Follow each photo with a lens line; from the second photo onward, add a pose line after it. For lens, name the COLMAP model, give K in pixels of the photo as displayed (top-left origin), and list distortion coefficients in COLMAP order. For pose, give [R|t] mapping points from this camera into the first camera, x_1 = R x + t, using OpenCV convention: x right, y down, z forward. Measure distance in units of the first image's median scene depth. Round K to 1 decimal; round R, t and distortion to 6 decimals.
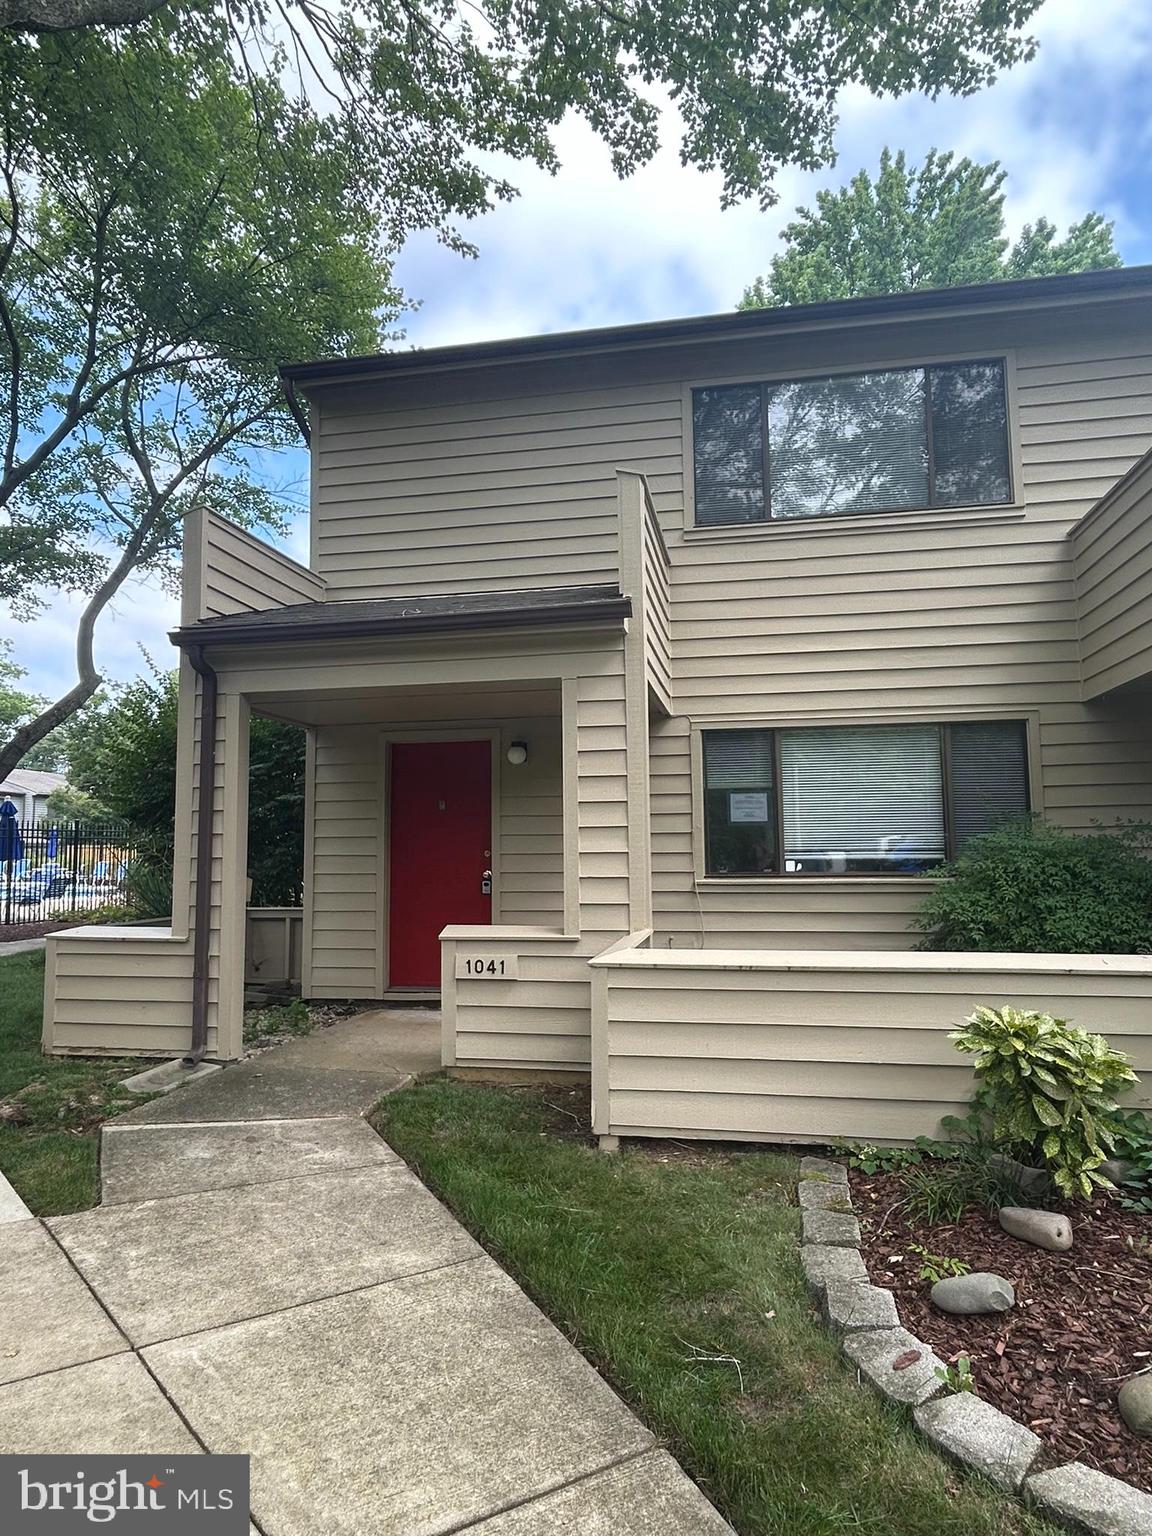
lens RADIAL K [[963.0, 0, 572.7], [0, 963.0, 761.7], [0, 0, 1]] dist [-0.002359, -0.000900]
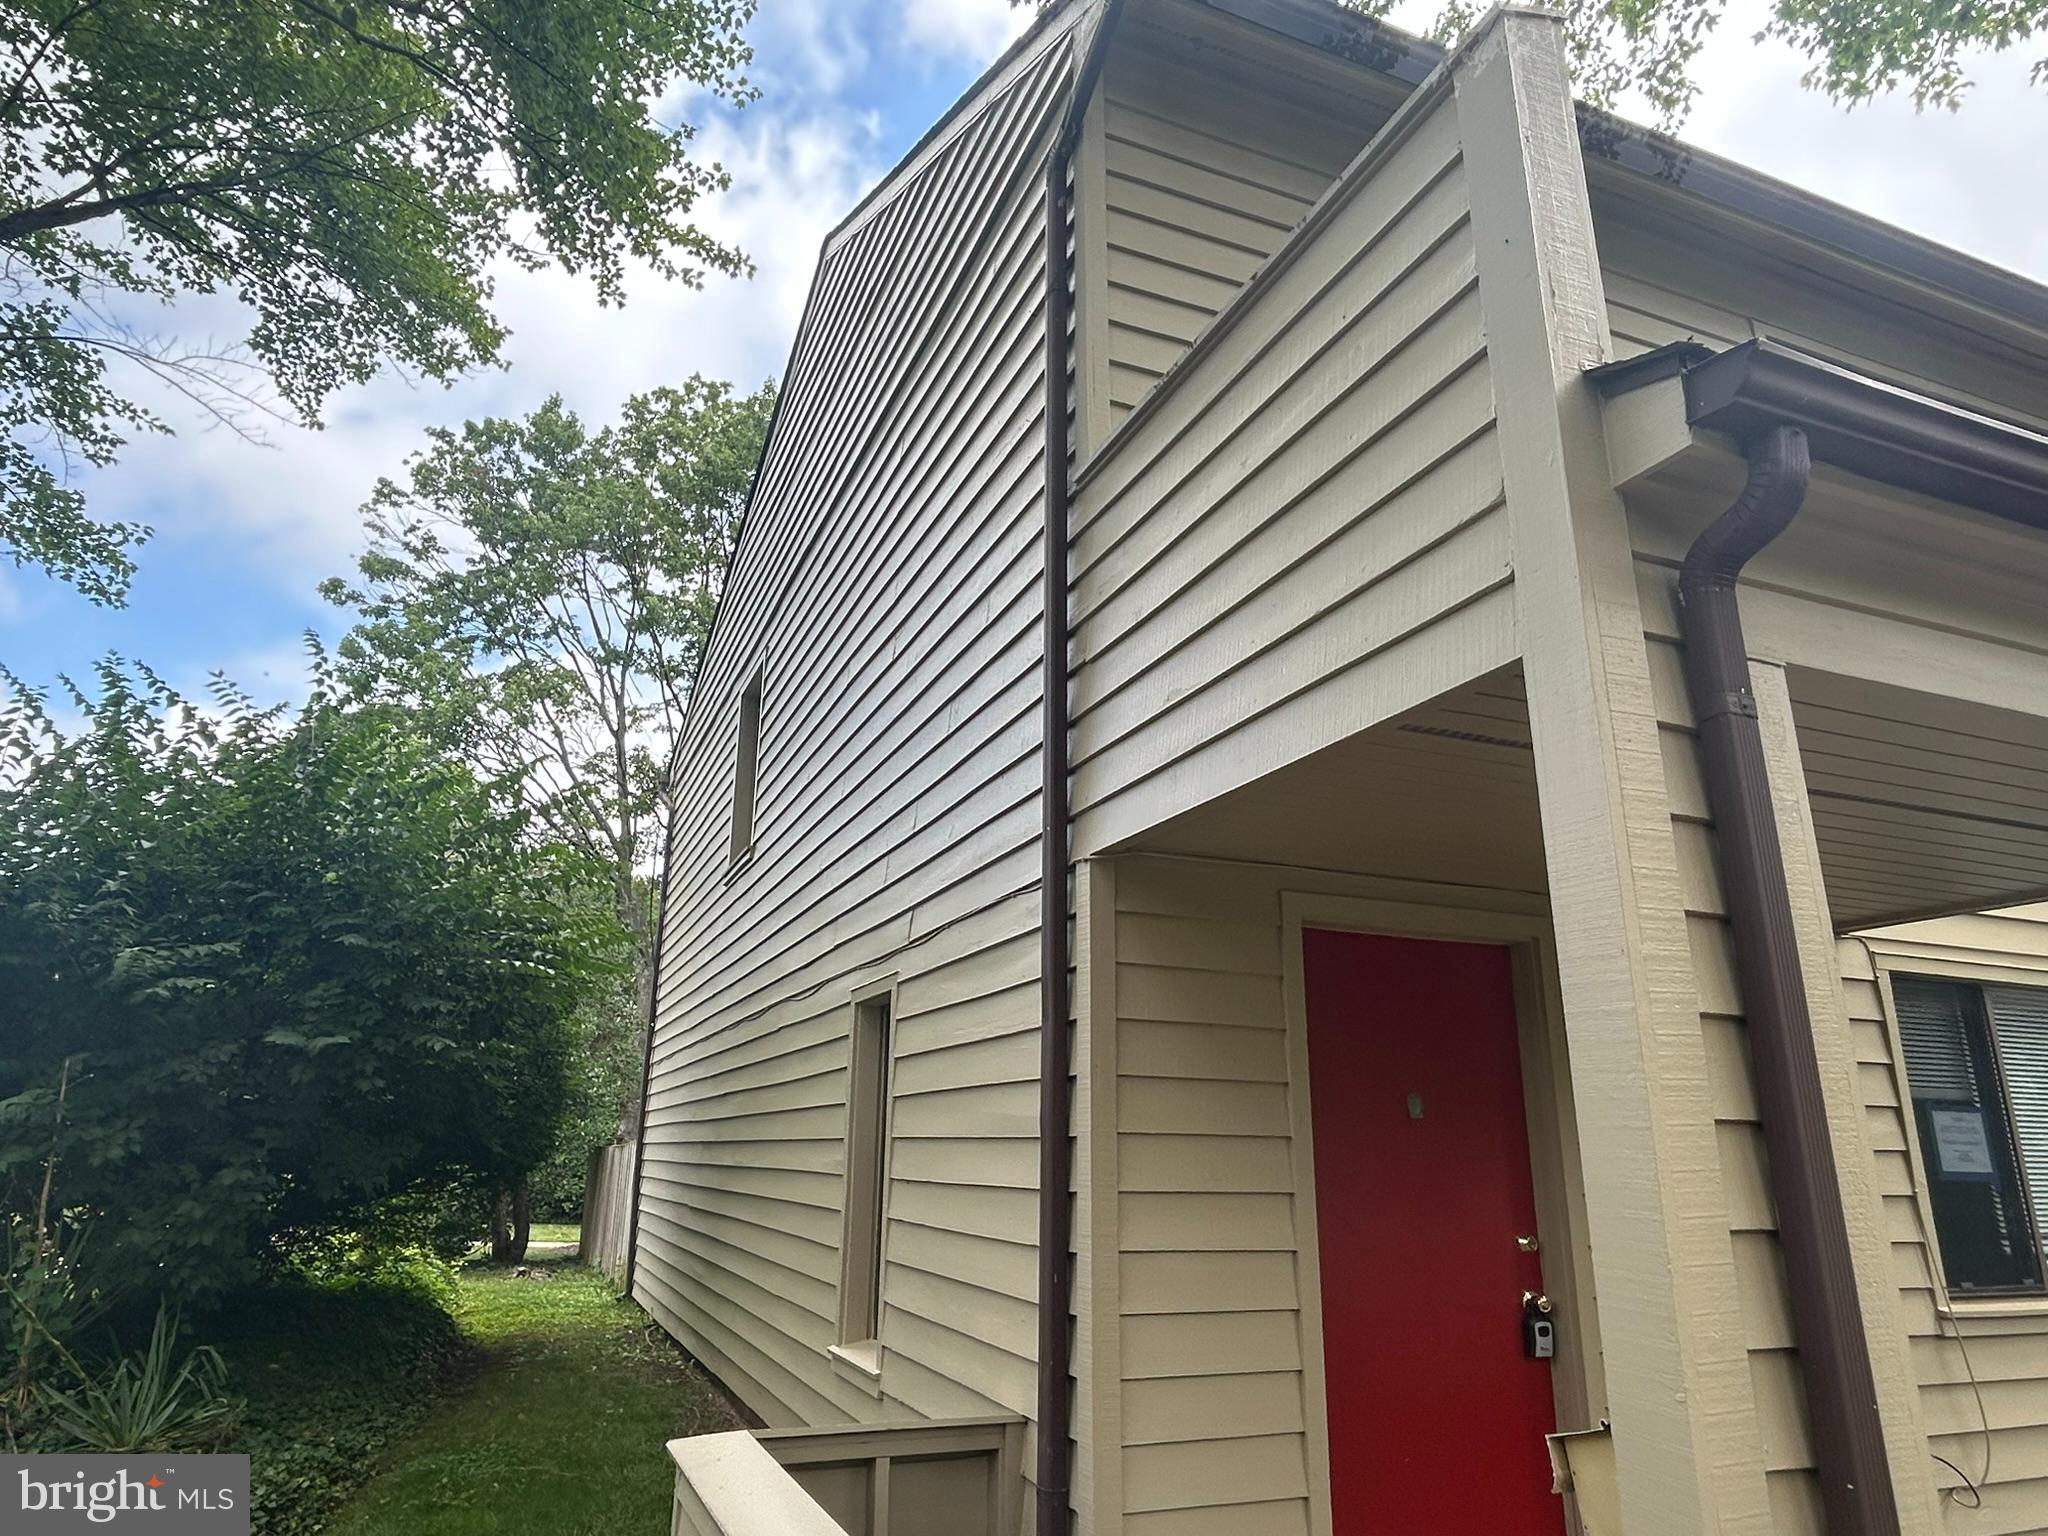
lens RADIAL K [[1273.2, 0, 1021.3], [0, 1273.2, 750.5], [0, 0, 1]] dist [-0.003246, -0.000150]
pose [[0.835336, 0.188206, 0.516519, -0.589050], [-0.071767, 0.968864, -0.236964, 0.042419], [-0.545034, 0.160876, 0.822834, 0.702044]]
